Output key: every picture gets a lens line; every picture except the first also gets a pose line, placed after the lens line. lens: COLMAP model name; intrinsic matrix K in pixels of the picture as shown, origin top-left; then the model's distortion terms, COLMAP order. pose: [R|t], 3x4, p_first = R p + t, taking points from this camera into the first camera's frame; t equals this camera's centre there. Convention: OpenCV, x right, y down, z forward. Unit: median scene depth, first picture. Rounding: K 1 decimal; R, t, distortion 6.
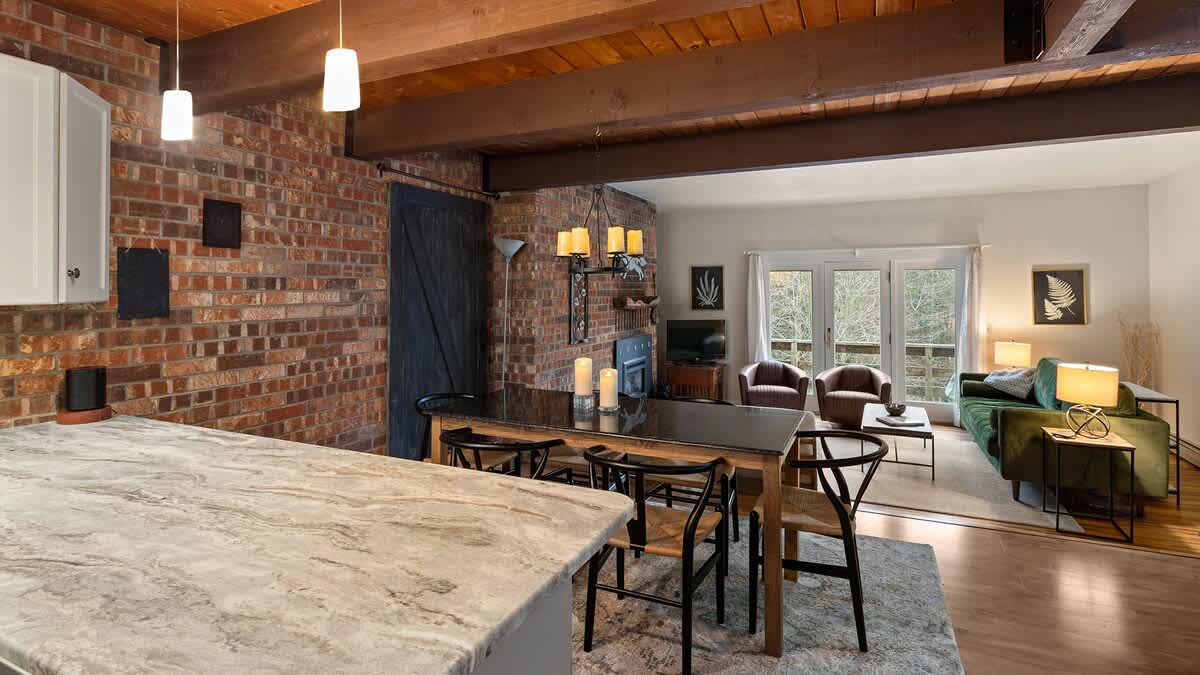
lens RADIAL K [[589.0, 0, 600.9], [0, 589.0, 281.3], [0, 0, 1]] dist [-0.000076, 0.000063]
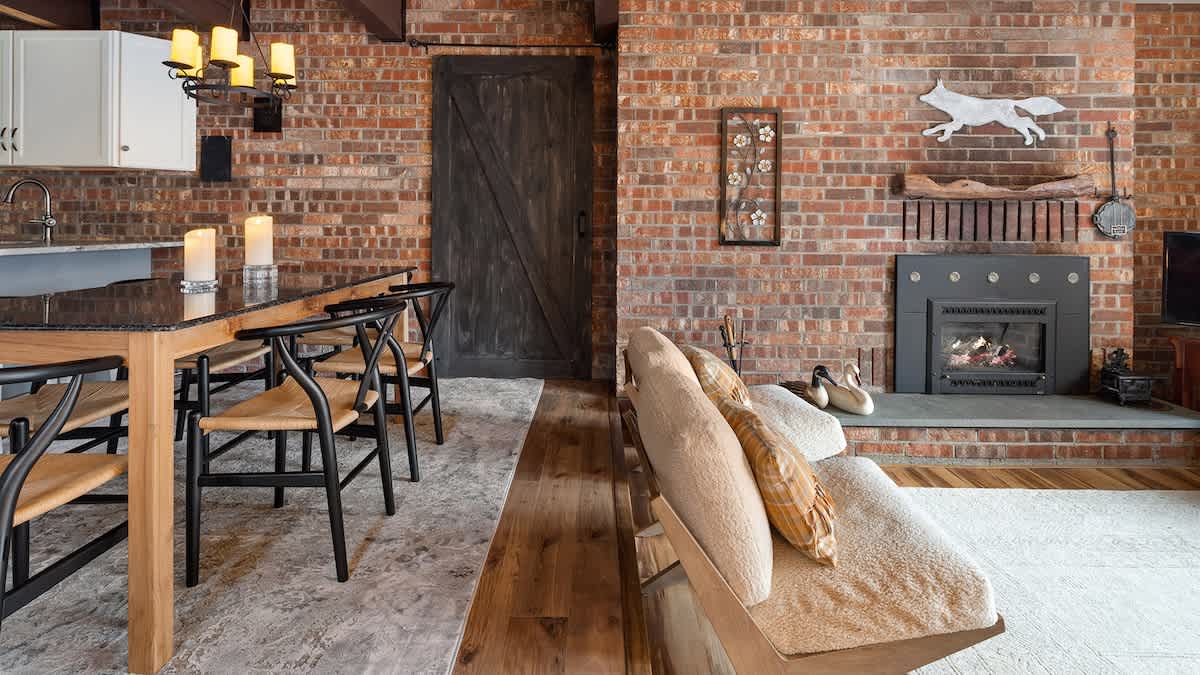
lens RADIAL K [[591.0, 0, 595.4], [0, 591.0, 222.8], [0, 0, 1]] dist [0.008783, -0.007916]
pose [[0.409699, 0.004110, -0.912211, 0.744796], [0.004518, 0.999968, 0.006534, 0.119100], [0.912210, -0.006798, 0.409668, 0.936196]]
